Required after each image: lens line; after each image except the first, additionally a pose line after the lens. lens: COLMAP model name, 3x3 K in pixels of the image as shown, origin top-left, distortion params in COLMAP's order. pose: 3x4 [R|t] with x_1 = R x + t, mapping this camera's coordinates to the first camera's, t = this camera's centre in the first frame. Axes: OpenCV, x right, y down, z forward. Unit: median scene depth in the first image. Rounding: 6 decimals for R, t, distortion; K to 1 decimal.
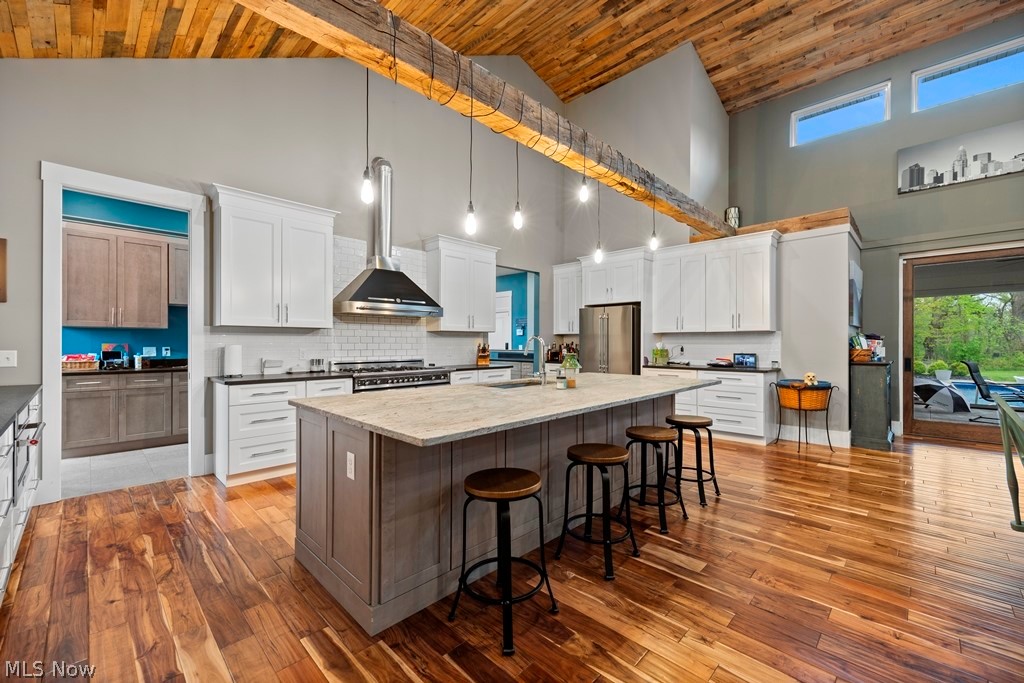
lens RADIAL K [[407.7, 0, 508.9], [0, 407.7, 339.5], [0, 0, 1]] dist [-0.003070, -0.000132]
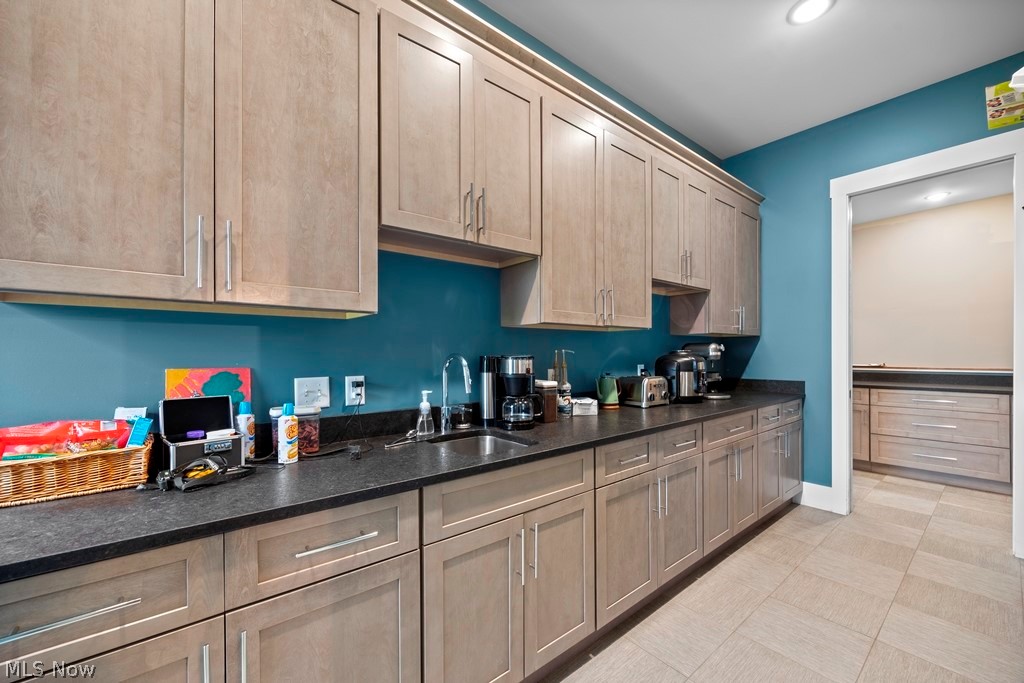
lens RADIAL K [[407.7, 0, 516.8], [0, 407.7, 350.4], [0, 0, 1]] dist [-0.003070, -0.000132]
pose [[0.991878, -0.005278, -0.127086, -0.747424], [0.005310, 0.999986, -0.000088, -0.001083], [0.127085, -0.000587, 0.991892, 0.773797]]
